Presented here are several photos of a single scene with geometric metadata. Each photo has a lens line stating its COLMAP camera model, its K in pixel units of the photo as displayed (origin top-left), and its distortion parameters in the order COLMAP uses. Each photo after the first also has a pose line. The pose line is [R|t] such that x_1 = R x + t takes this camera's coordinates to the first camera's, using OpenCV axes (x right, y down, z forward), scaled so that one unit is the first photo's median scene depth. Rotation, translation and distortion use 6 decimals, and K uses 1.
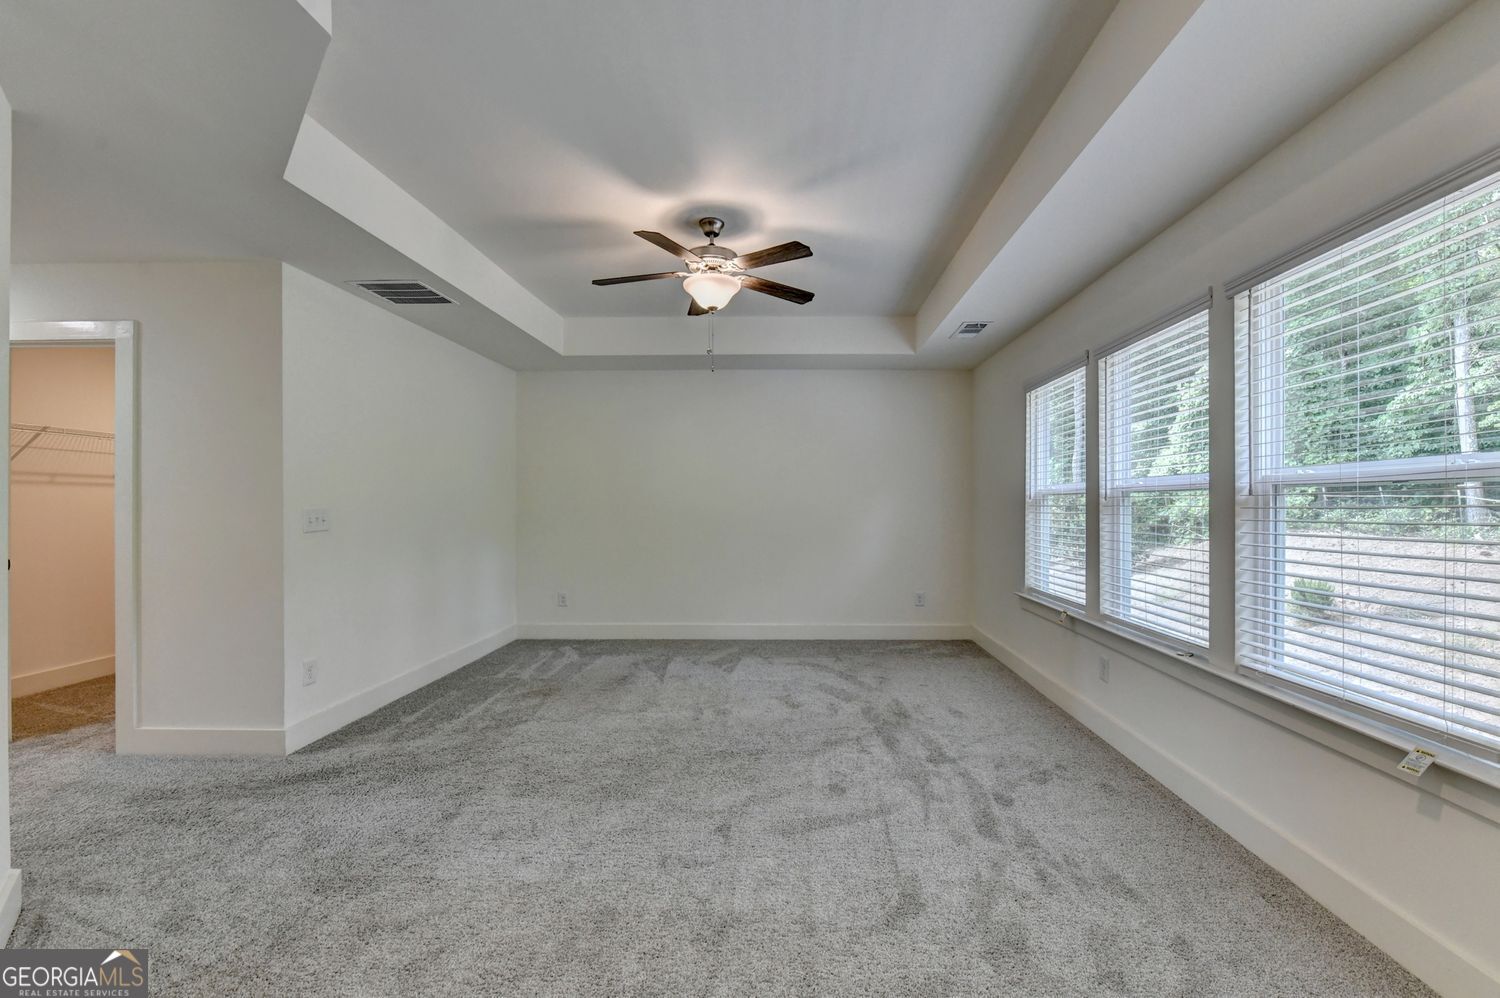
lens RADIAL K [[645.4, 0, 765.9], [0, 645.4, 505.2], [0, 0, 1]] dist [-0.010940, -0.000353]
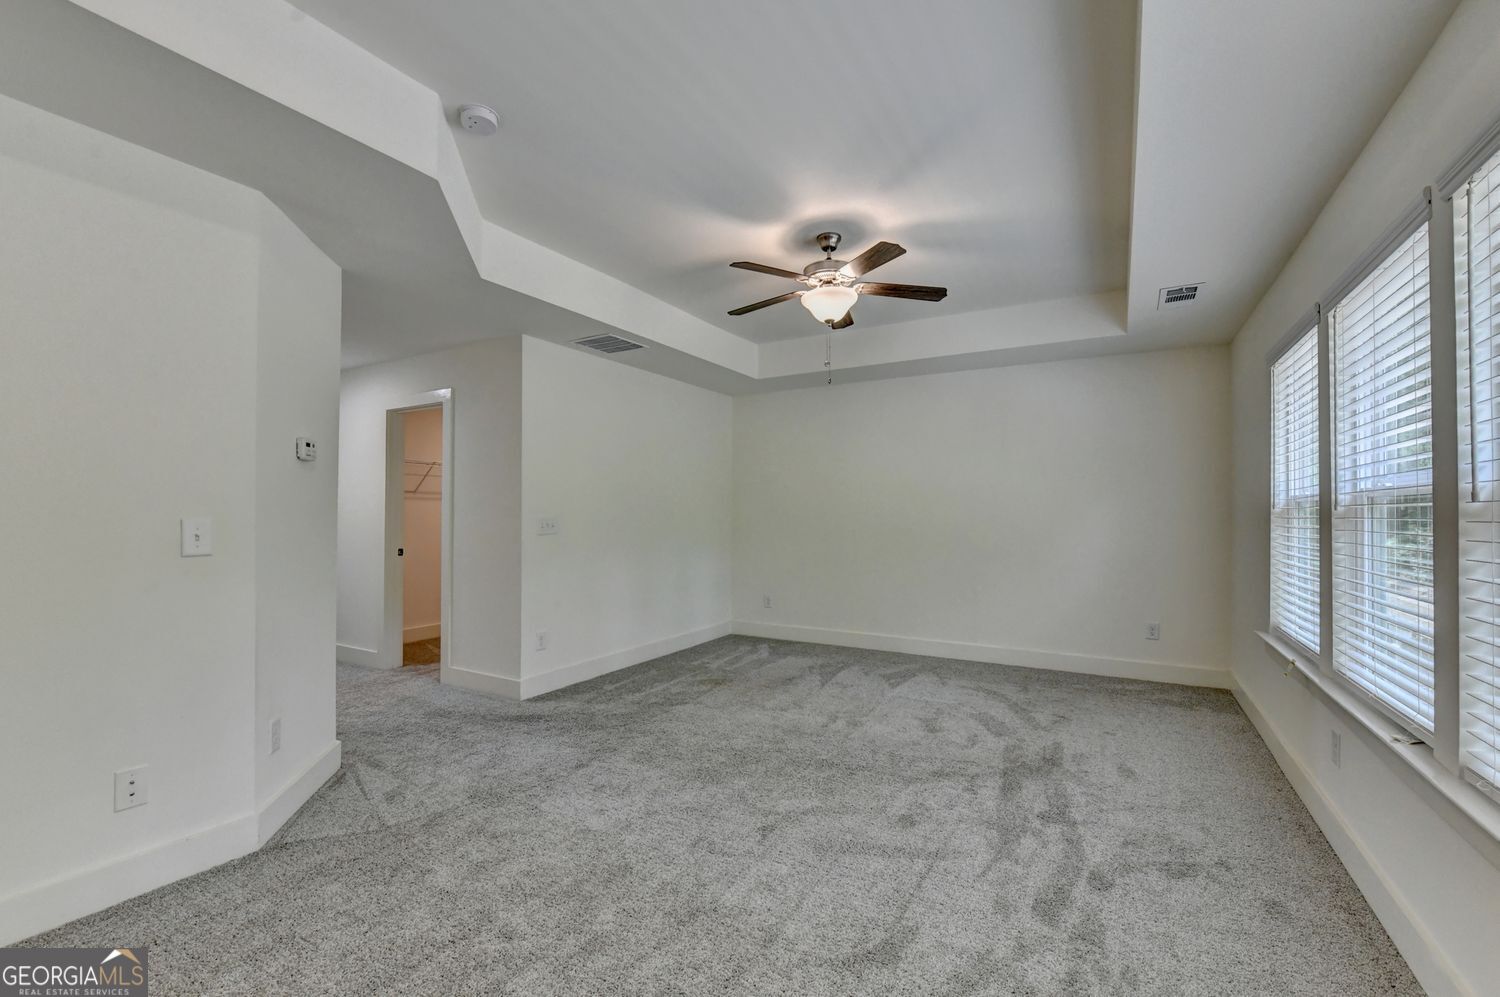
lens RADIAL K [[645.4, 0, 765.9], [0, 645.4, 504.7], [0, 0, 1]] dist [-0.010940, -0.000353]
pose [[0.867332, -0.005044, -0.497705, 0.335711], [-0.003337, 0.999867, -0.015948, 0.000470], [0.497719, 0.015493, 0.867200, 0.073586]]
